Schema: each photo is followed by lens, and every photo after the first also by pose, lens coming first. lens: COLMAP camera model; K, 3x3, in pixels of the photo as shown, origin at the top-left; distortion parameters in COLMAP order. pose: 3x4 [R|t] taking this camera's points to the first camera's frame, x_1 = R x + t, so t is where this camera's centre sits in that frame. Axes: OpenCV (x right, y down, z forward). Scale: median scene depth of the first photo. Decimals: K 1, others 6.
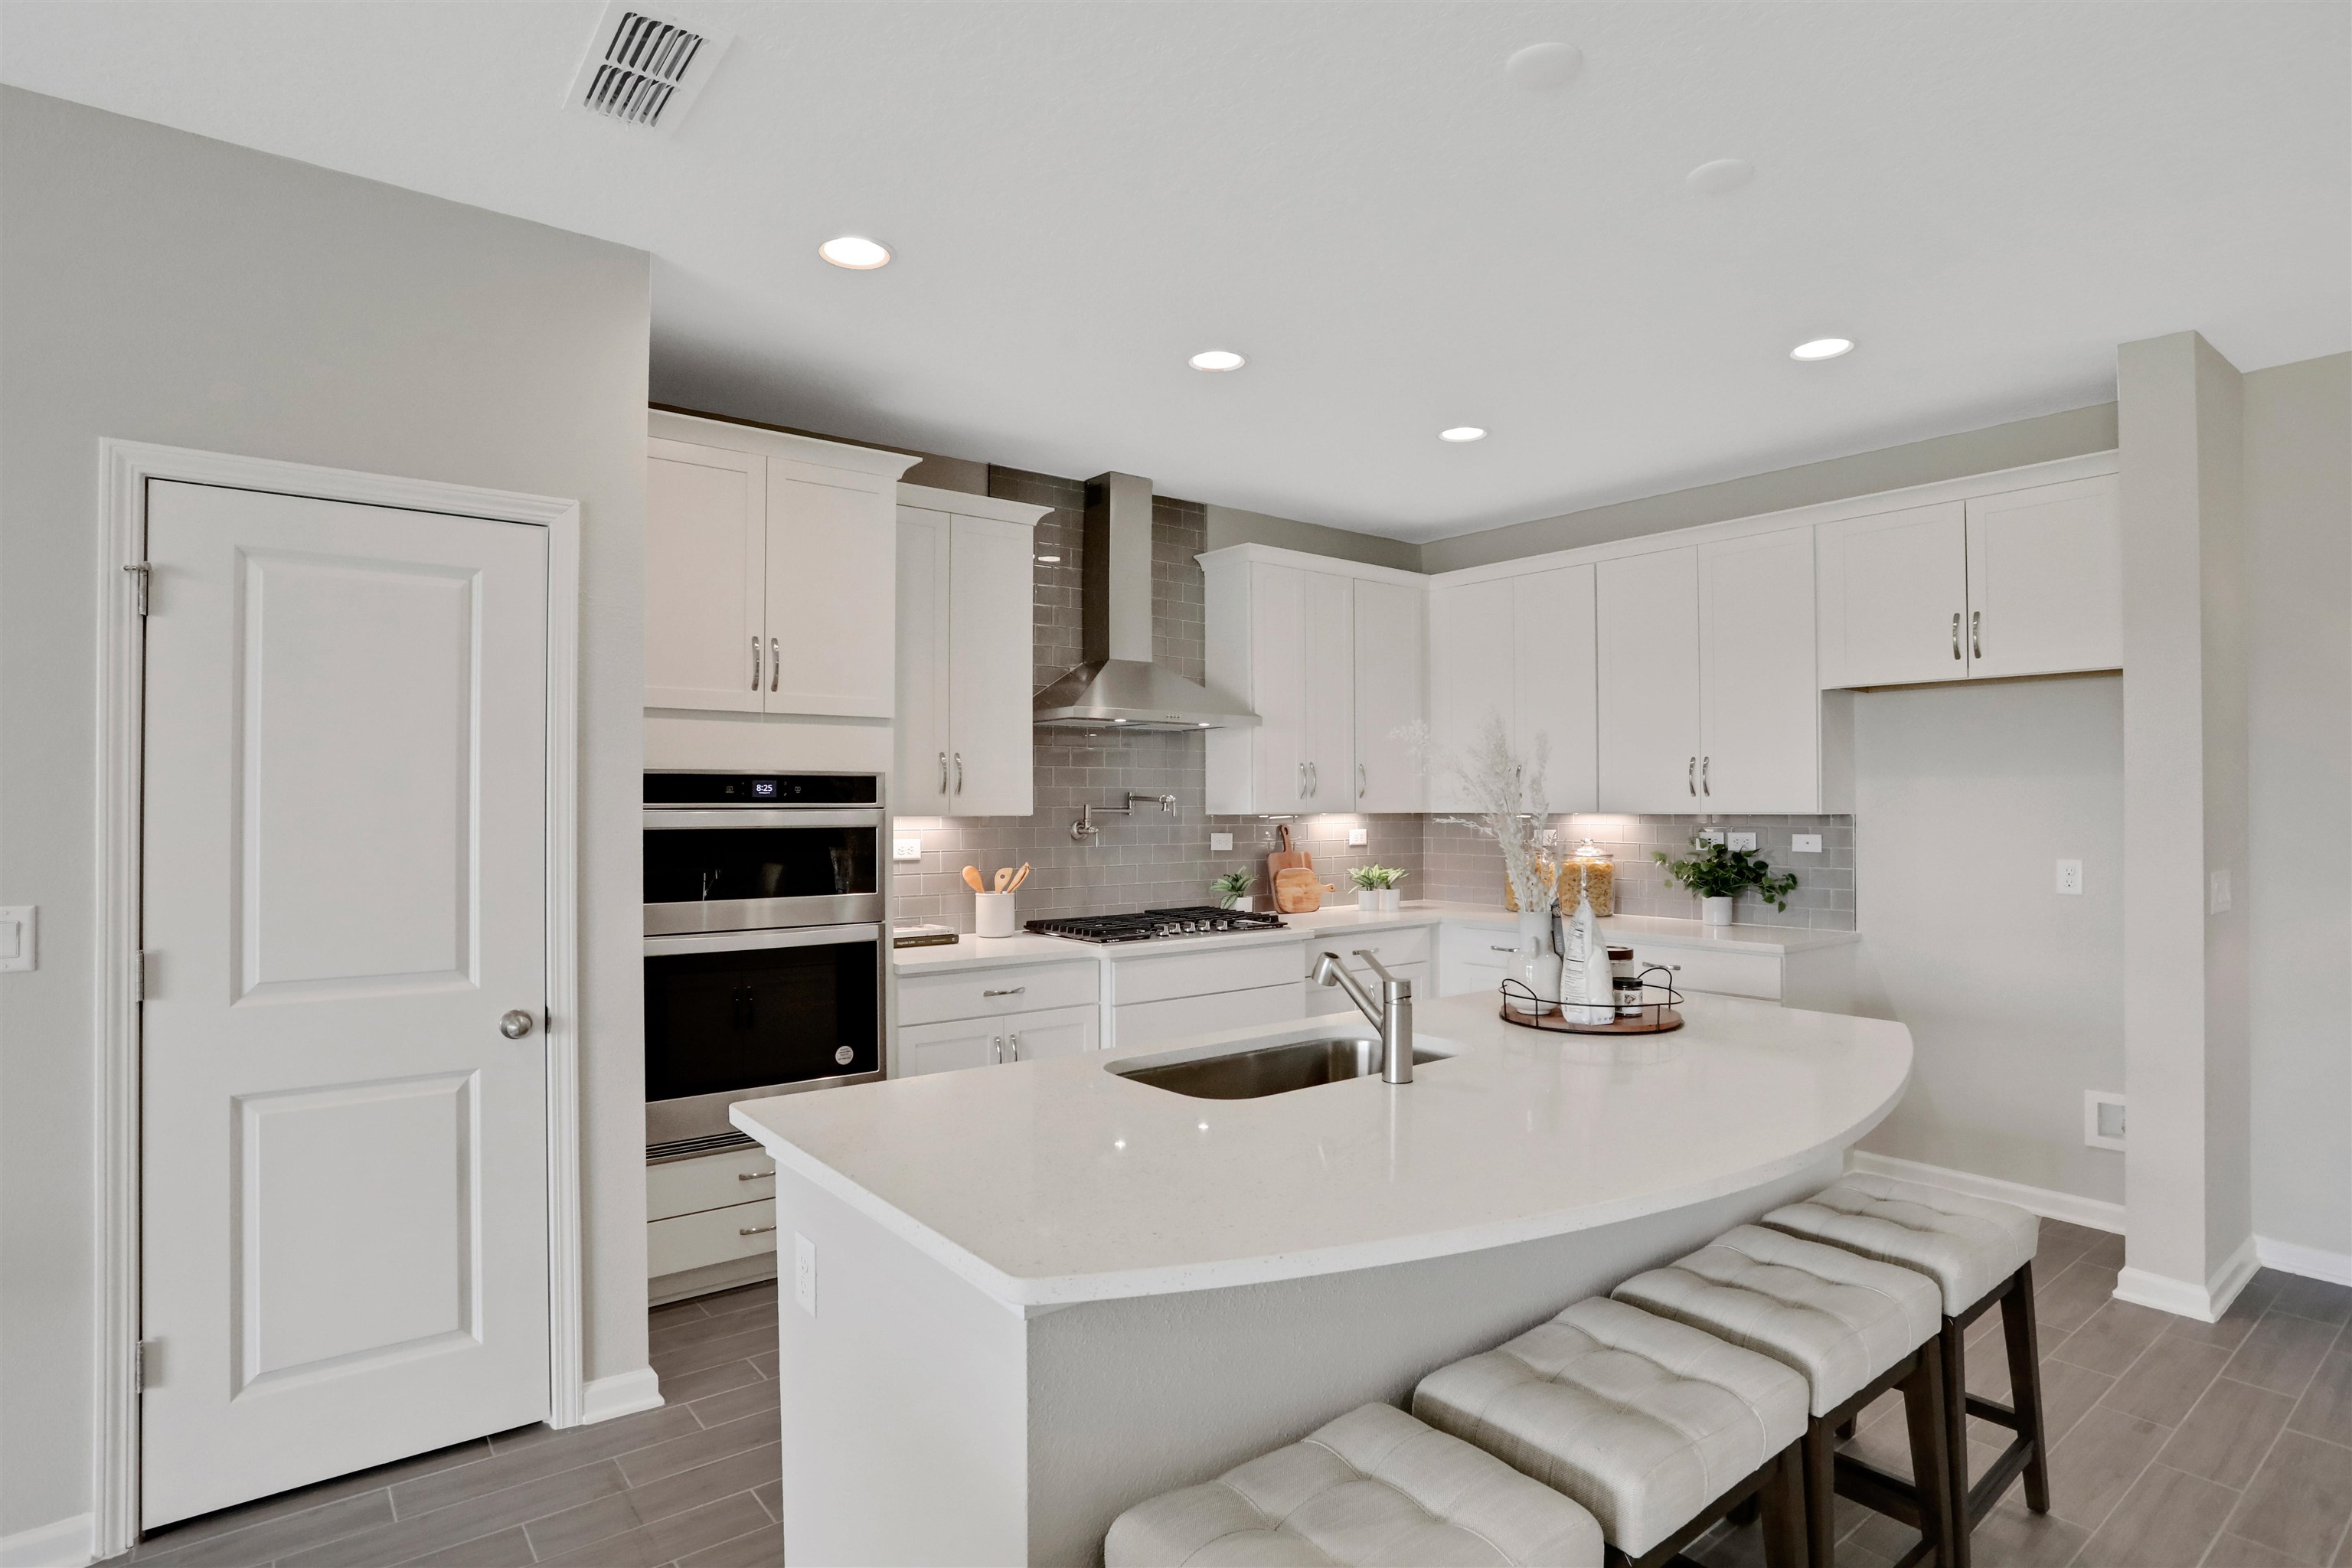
lens RADIAL K [[1277.3, 0, 1178.3], [0, 1277.3, 791.8], [0, 0, 1]] dist [-0.017178, 0.017566]
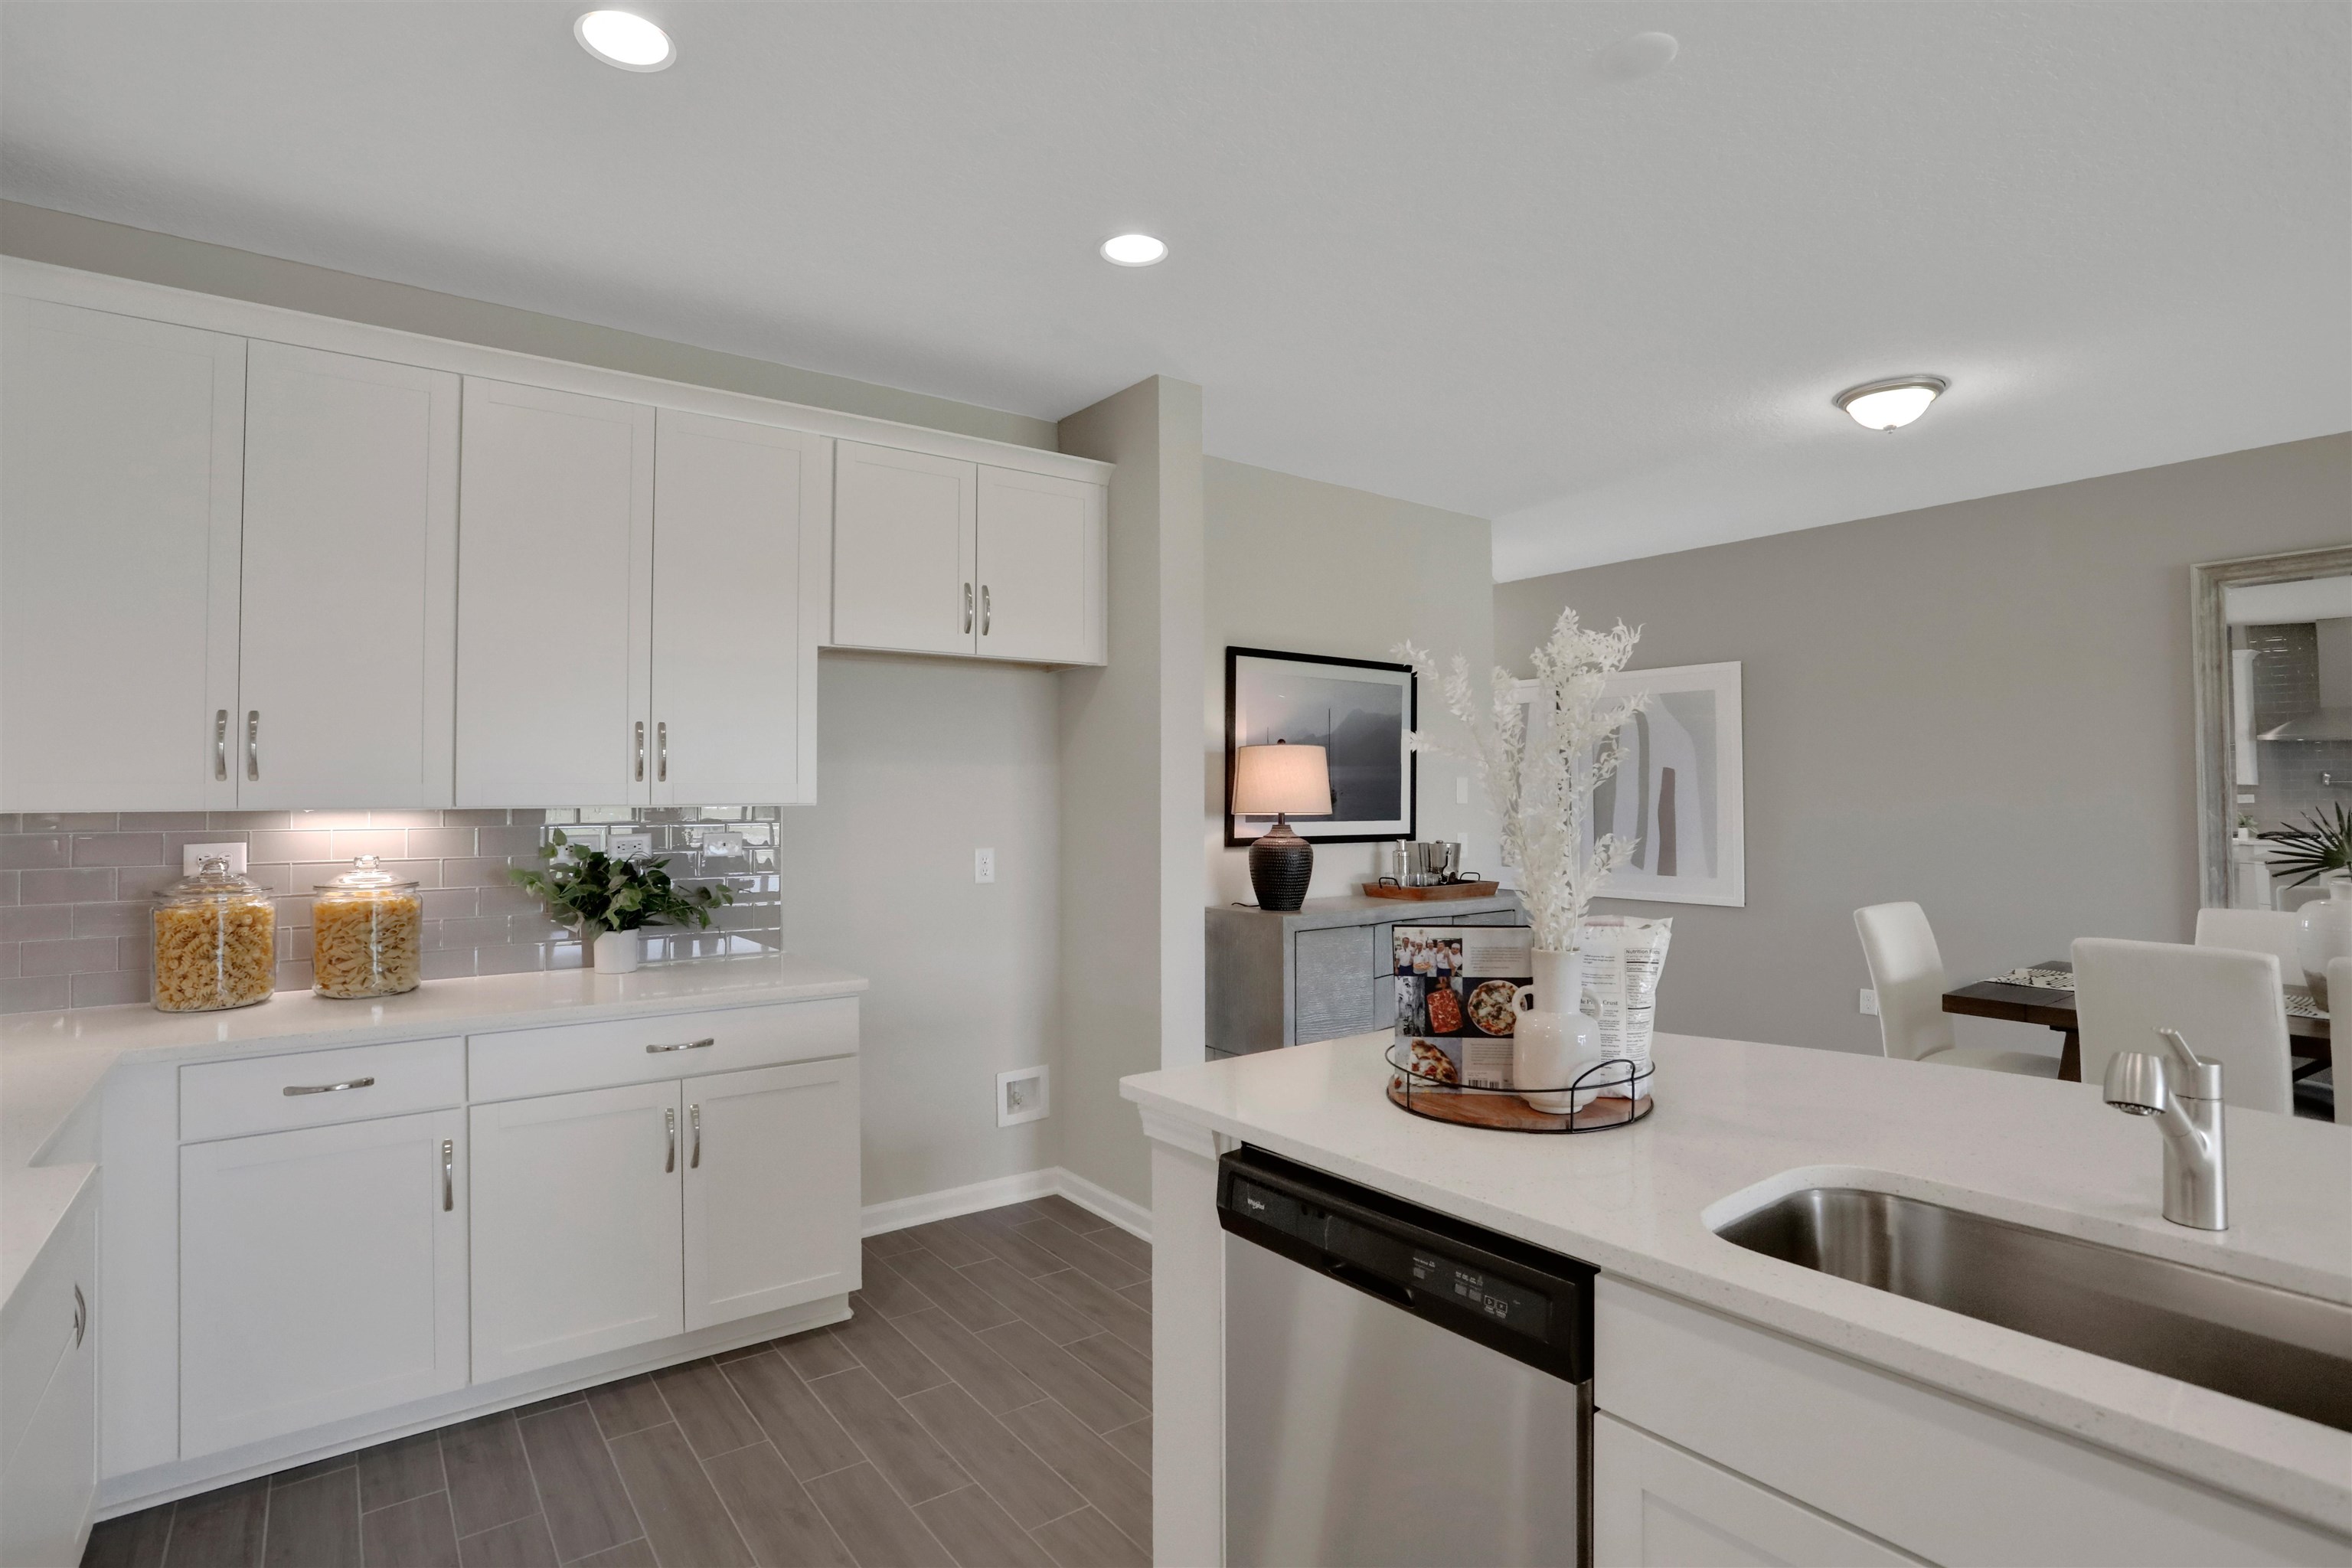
lens RADIAL K [[1170.3, 0, 1168.4], [0, 1170.3, 765.3], [0, 0, 1]] dist [-0.055001, 0.013989]
pose [[0.032036, 0.025380, 0.999164, -0.188468], [-0.004860, 0.999670, -0.025237, 0.009335], [-0.999475, -0.004047, 0.032149, 0.715563]]
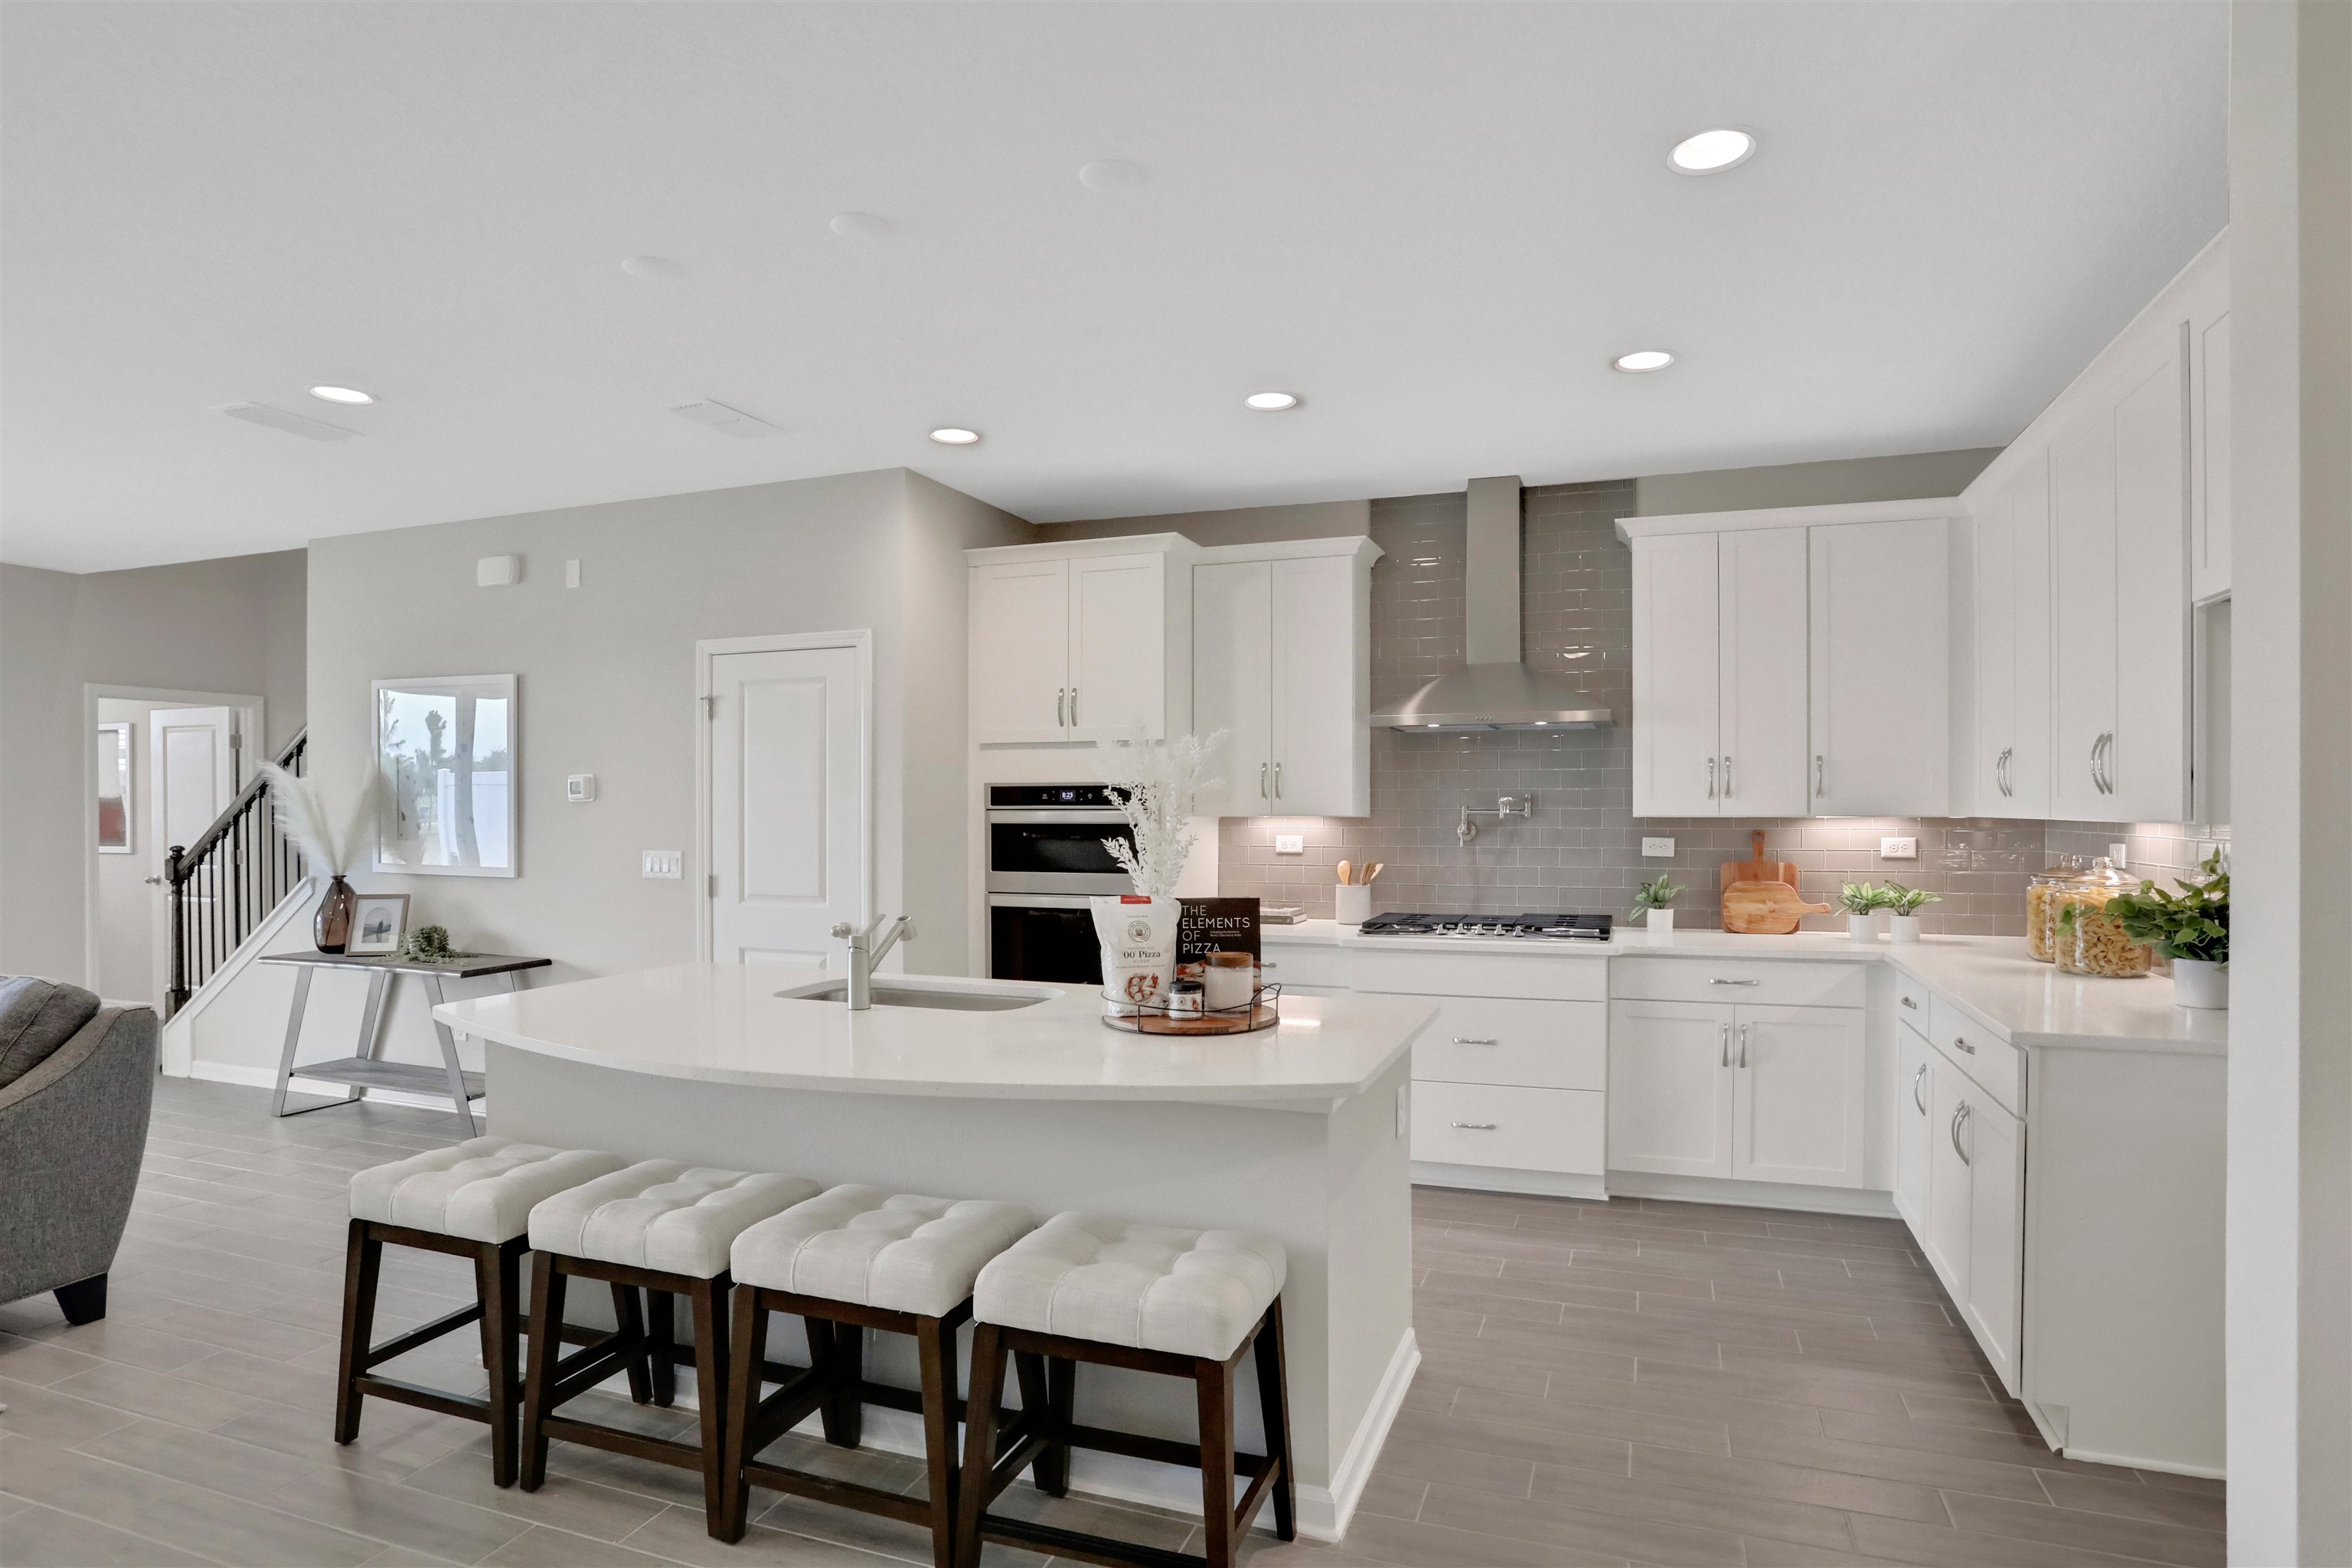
lens RADIAL K [[1194.2, 0, 1246.0], [0, 1194.2, 816.5], [0, 0, 1]] dist [-0.052744, 0.012792]
pose [[0.525163, 0.006450, -0.850977, 0.679306], [0.009341, 0.999867, 0.013343, 0.003870], [0.850950, -0.014956, 0.525033, 0.353372]]
